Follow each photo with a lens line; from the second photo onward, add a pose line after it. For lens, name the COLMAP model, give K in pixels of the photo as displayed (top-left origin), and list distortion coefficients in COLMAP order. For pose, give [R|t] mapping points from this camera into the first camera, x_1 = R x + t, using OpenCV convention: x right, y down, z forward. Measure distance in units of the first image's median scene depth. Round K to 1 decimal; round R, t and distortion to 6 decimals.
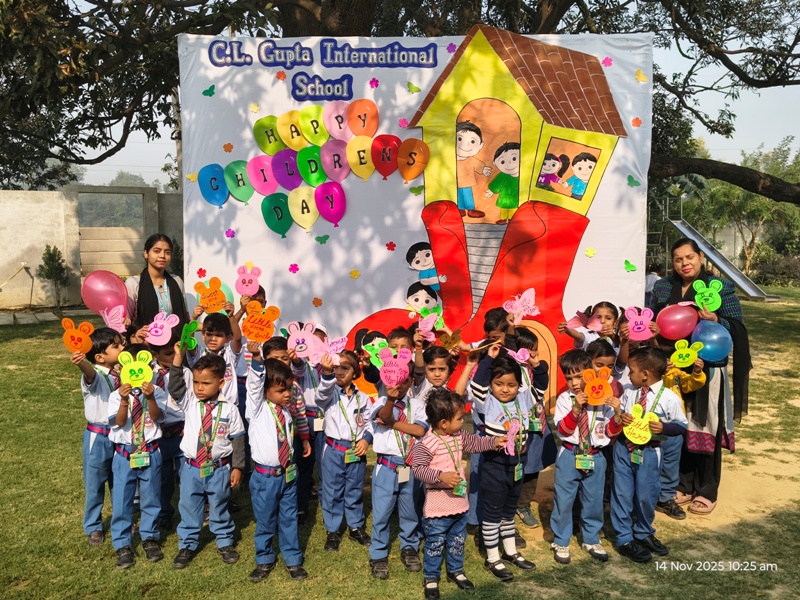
lens RADIAL K [[780.3, 0, 402.3], [0, 780.3, 282.7], [0, 0, 1]] dist [0.026277, 0.000000]
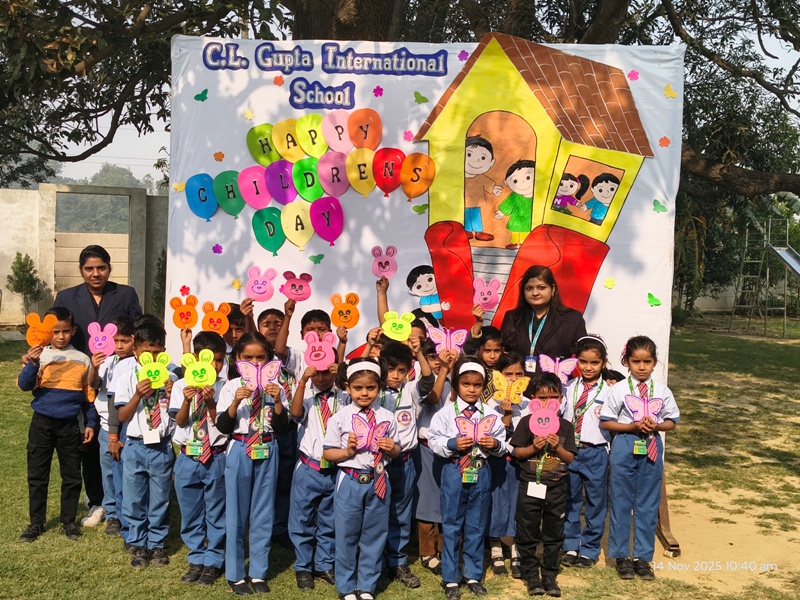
lens RADIAL K [[988.4, 0, 394.7], [0, 988.4, 272.6], [0, 0, 1]] dist [0.020856, 0.000000]
pose [[0.997743, 0.034344, -0.057693, 0.057733], [-0.036615, 0.998576, -0.038785, 0.002371], [0.056279, 0.040810, 0.997581, -0.152922]]
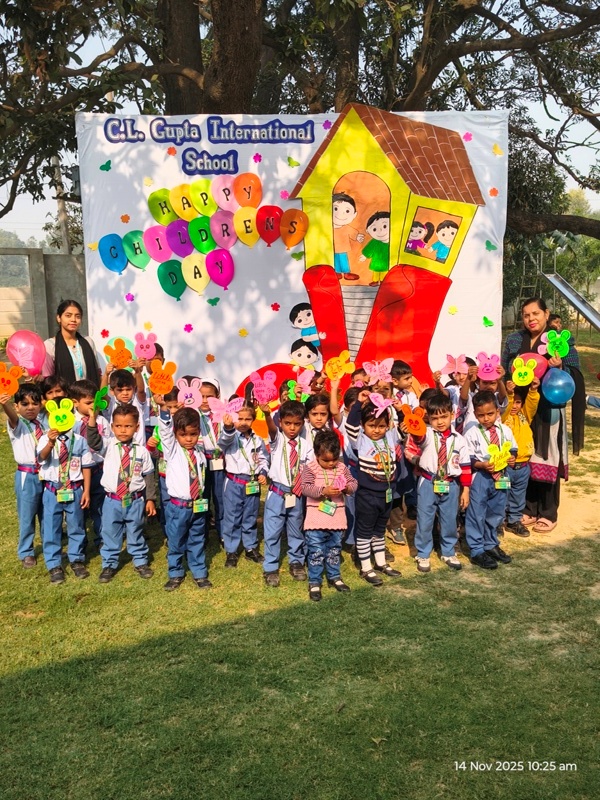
lens RADIAL K [[780.3, 0, 311.8], [0, 780.3, 399.2], [0, 0, 1]] dist [0.026277, 0.000000]
pose [[0.999302, -0.017921, 0.032787, -0.001752], [0.015310, 0.996819, 0.078210, -0.002139], [-0.034085, -0.077653, 0.996398, -0.123664]]
